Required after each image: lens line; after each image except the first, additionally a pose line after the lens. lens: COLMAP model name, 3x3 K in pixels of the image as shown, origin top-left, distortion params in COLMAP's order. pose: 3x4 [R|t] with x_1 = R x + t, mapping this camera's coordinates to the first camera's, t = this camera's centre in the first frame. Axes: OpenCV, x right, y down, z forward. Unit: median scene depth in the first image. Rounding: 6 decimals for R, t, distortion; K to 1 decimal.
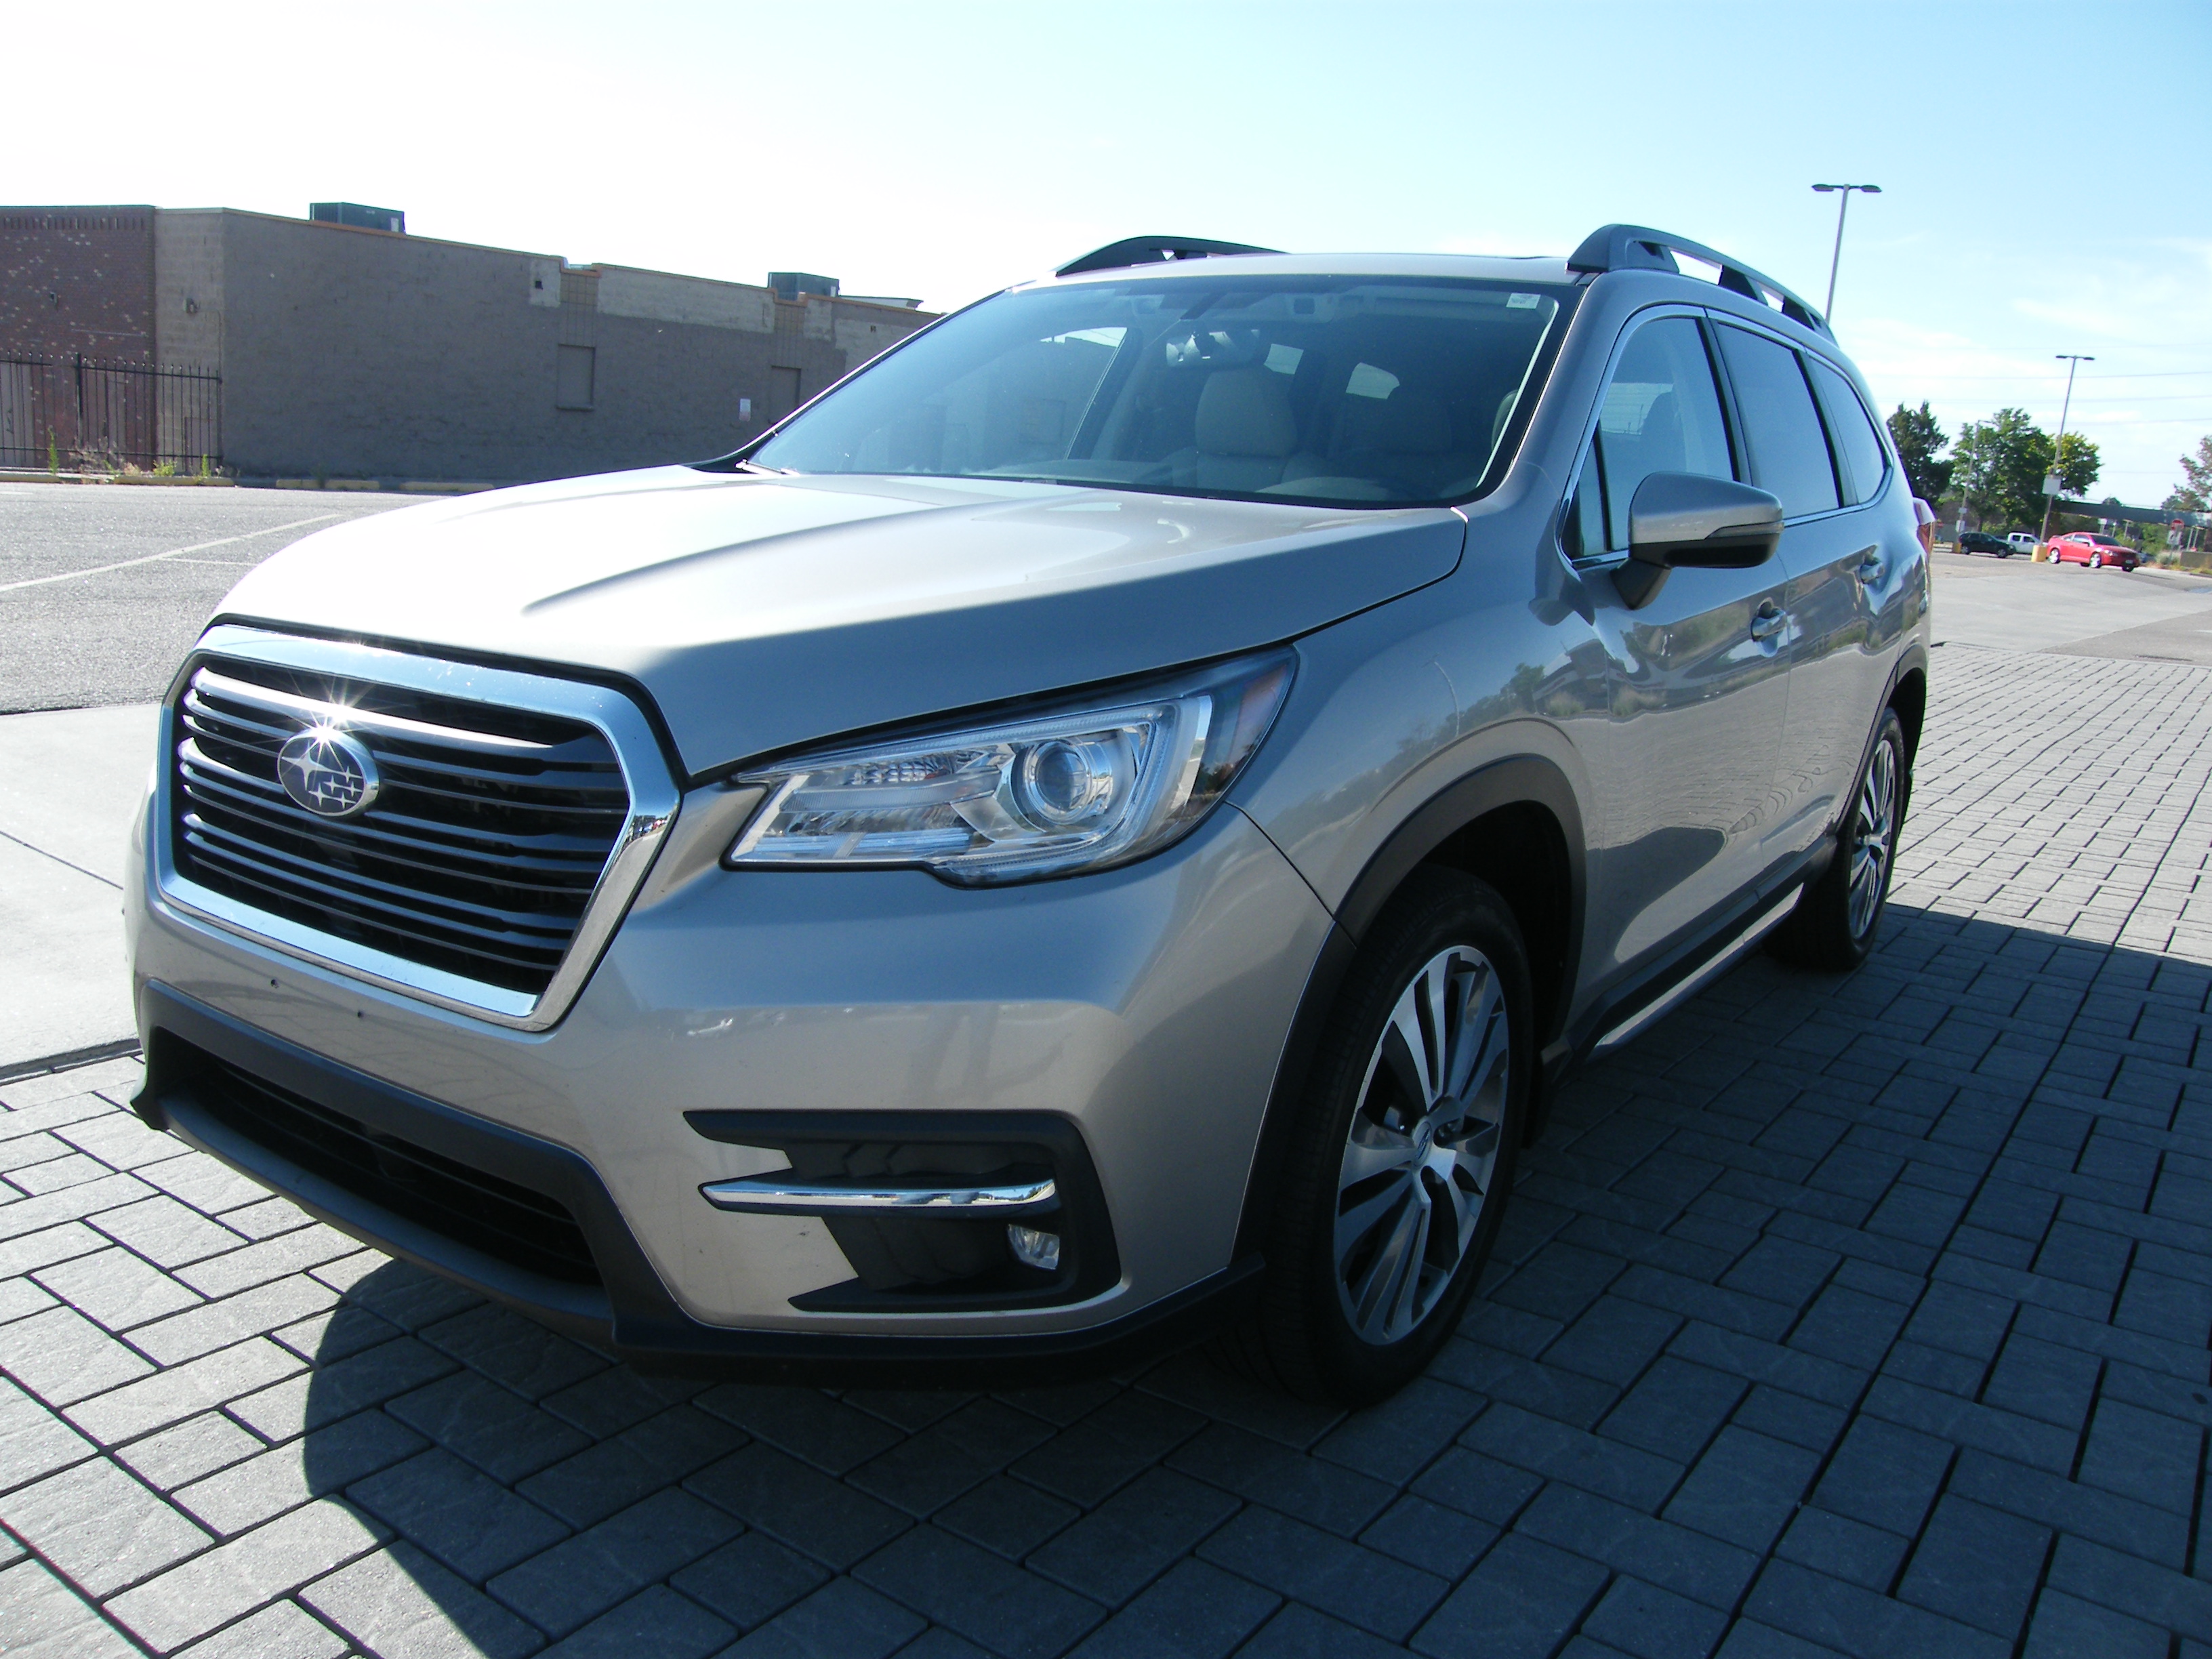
lens RADIAL K [[1725.0, 0, 1106.0], [0, 1725.0, 829.5], [0, 0, 1]] dist [-0.047782, 0.002649]
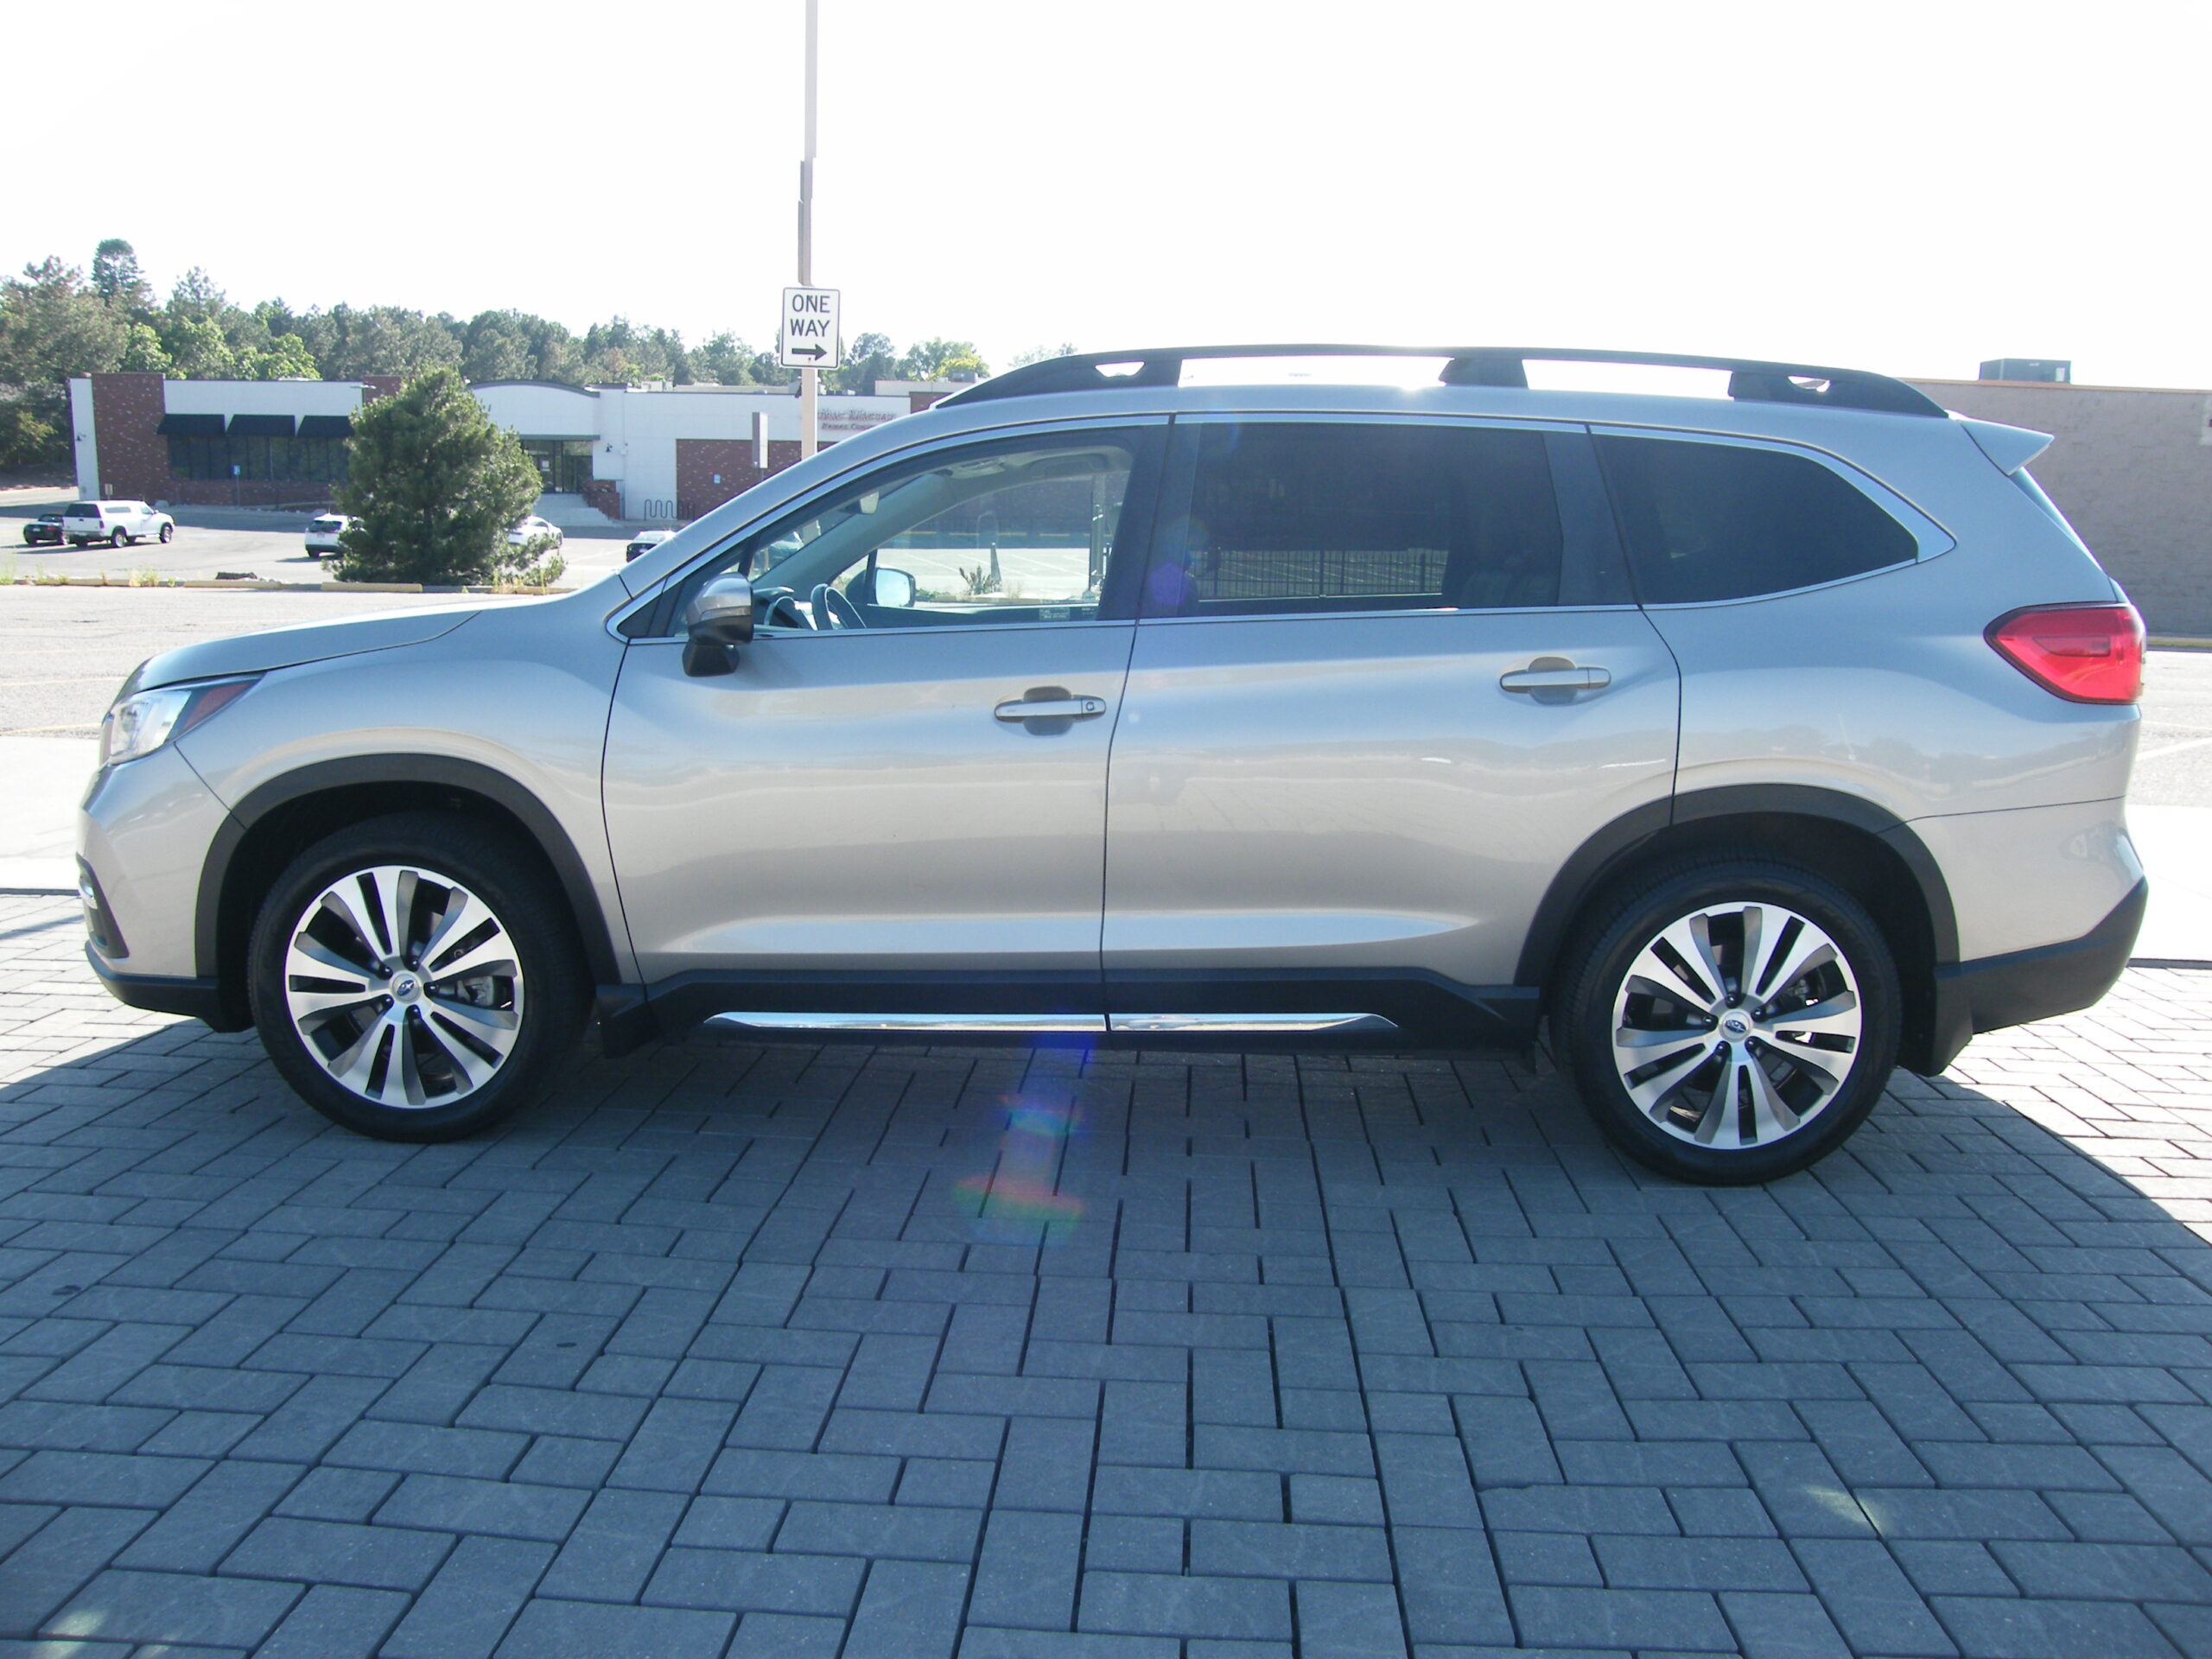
lens RADIAL K [[1725.0, 0, 1106.0], [0, 1725.0, 829.5], [0, 0, 1]] dist [-0.047782, 0.002649]
pose [[0.544465, 0.090888, -0.833845, 2.001140], [-0.165099, 0.986277, -0.000300, -0.078109], [0.822375, 0.137830, 0.551999, 0.675626]]
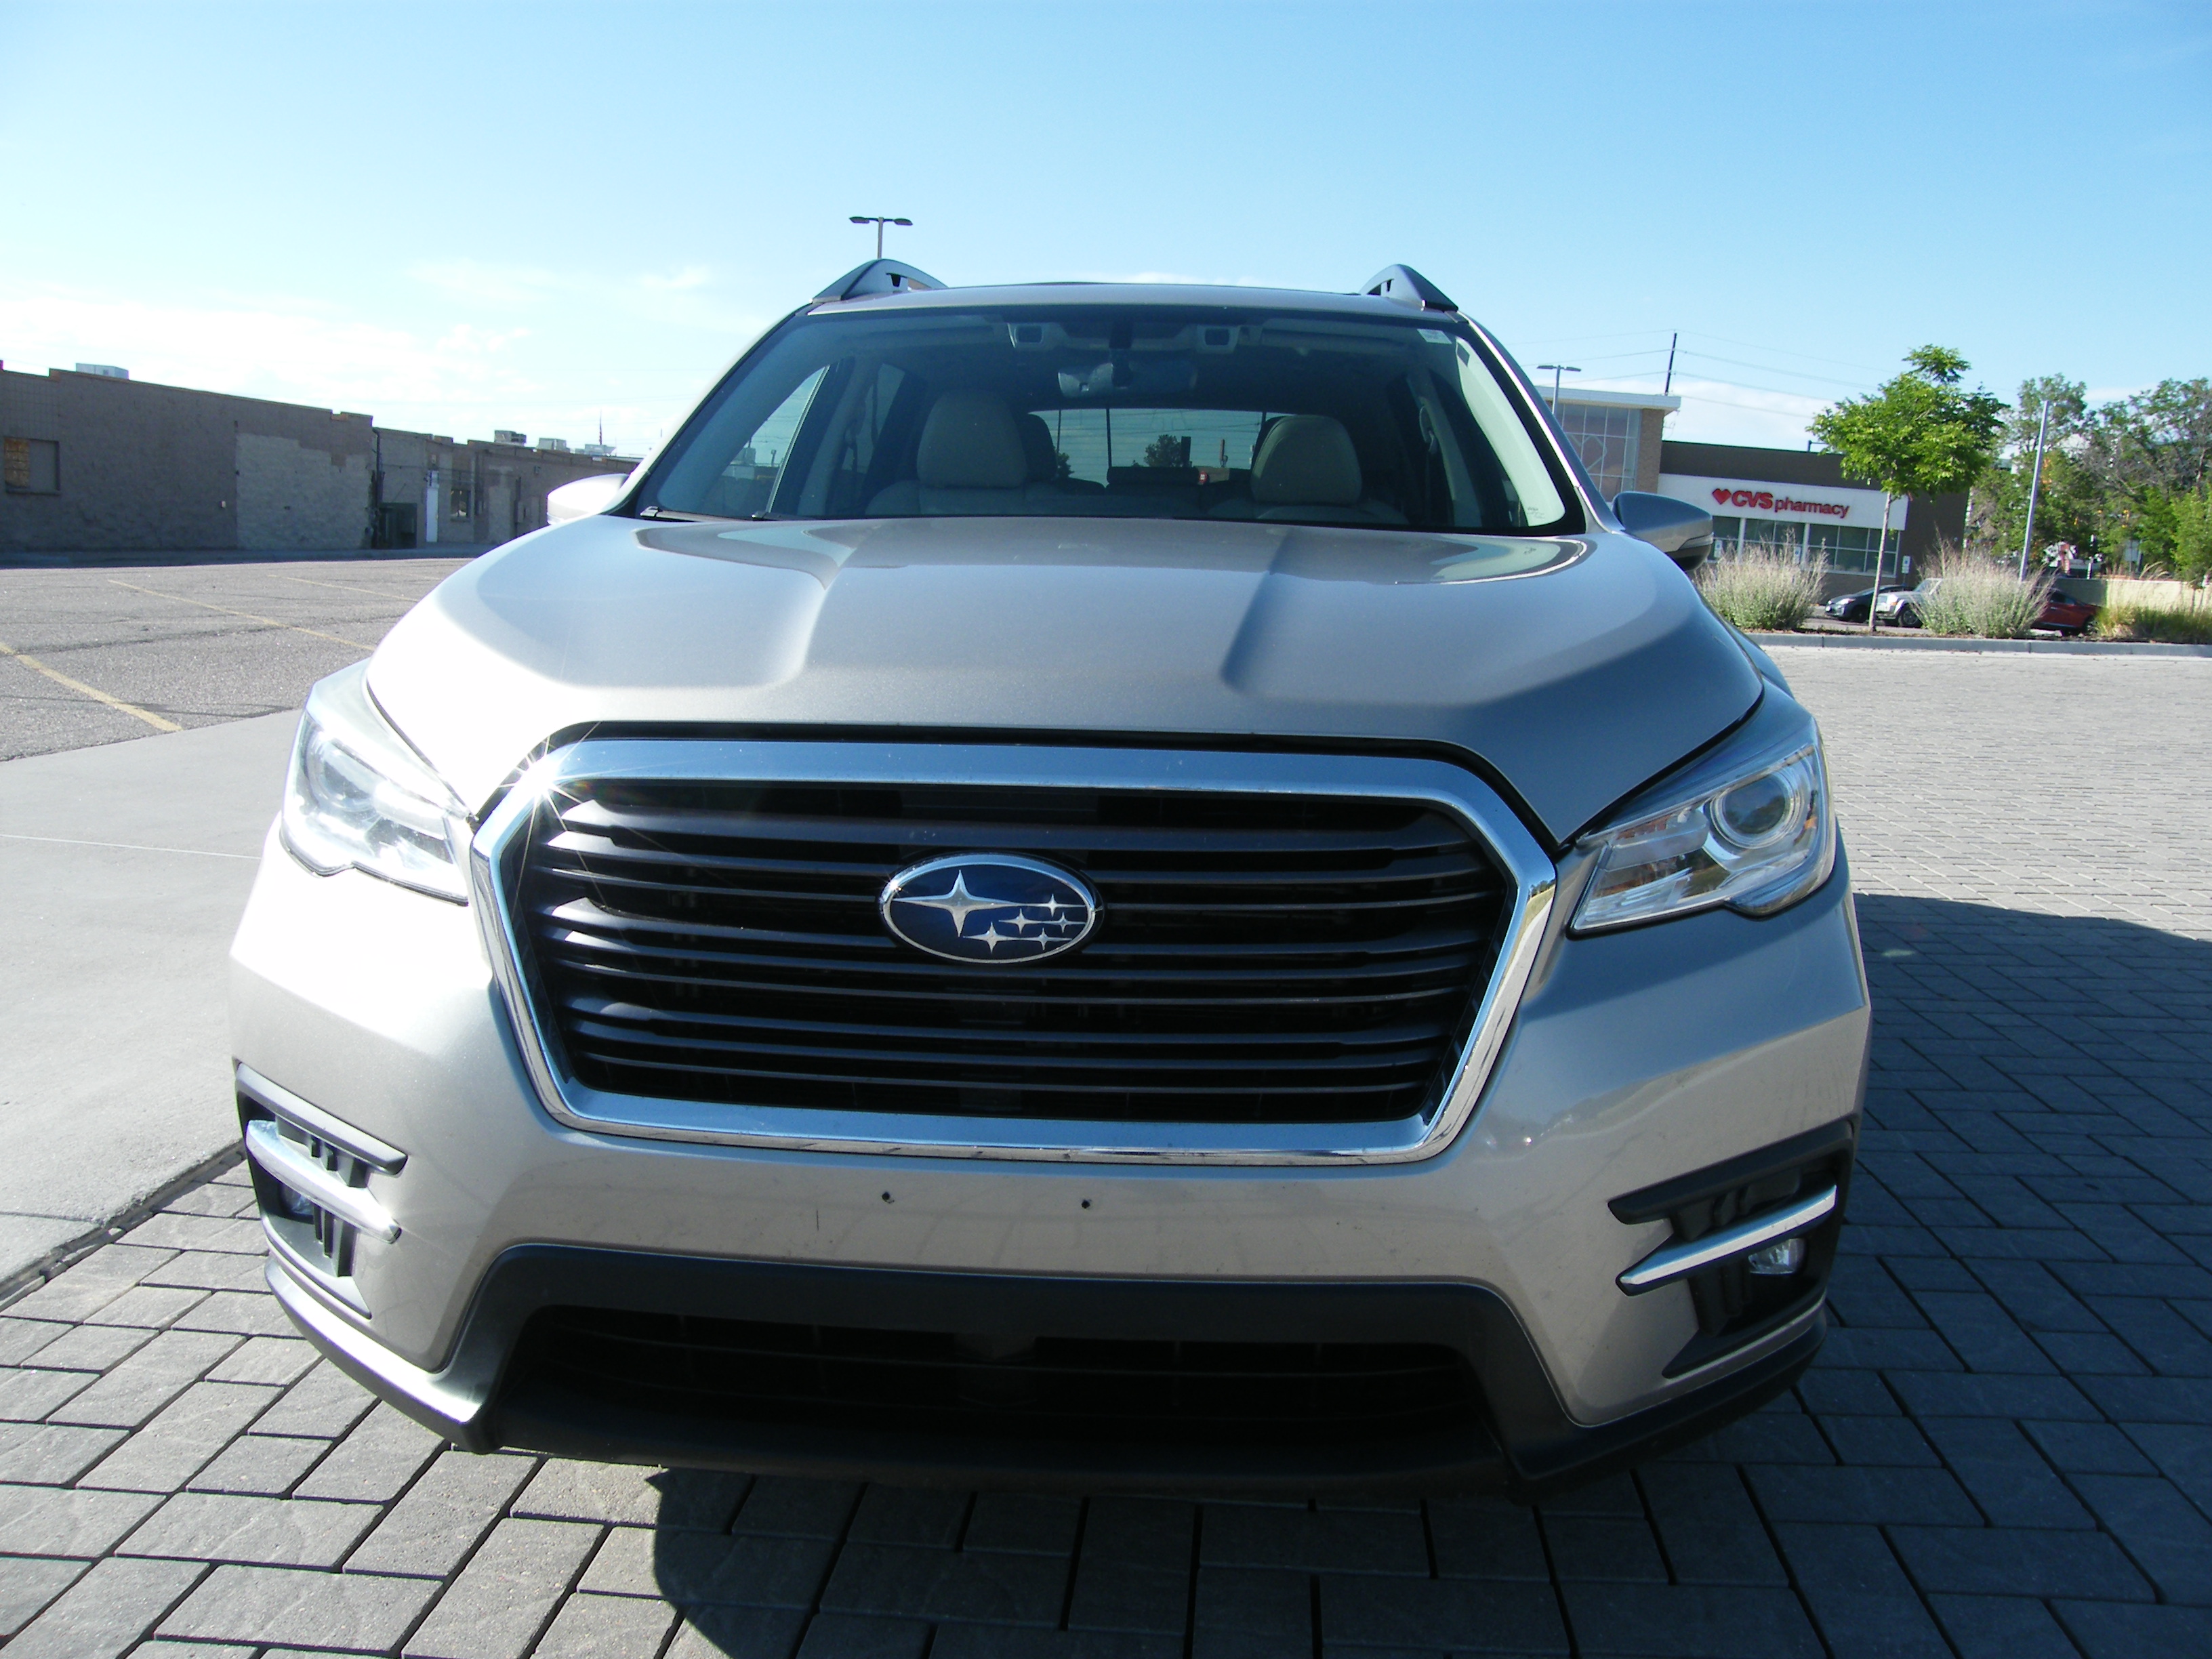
lens RADIAL K [[1751.9, 0, 1106.0], [0, 1751.9, 829.5], [0, 0, 1]] dist [-0.054307, 0.000130]
pose [[0.854565, -0.120989, 0.505054, -0.720890], [0.129403, 0.991419, 0.018546, -0.068674], [-0.502964, 0.049507, 0.862888, 0.245348]]
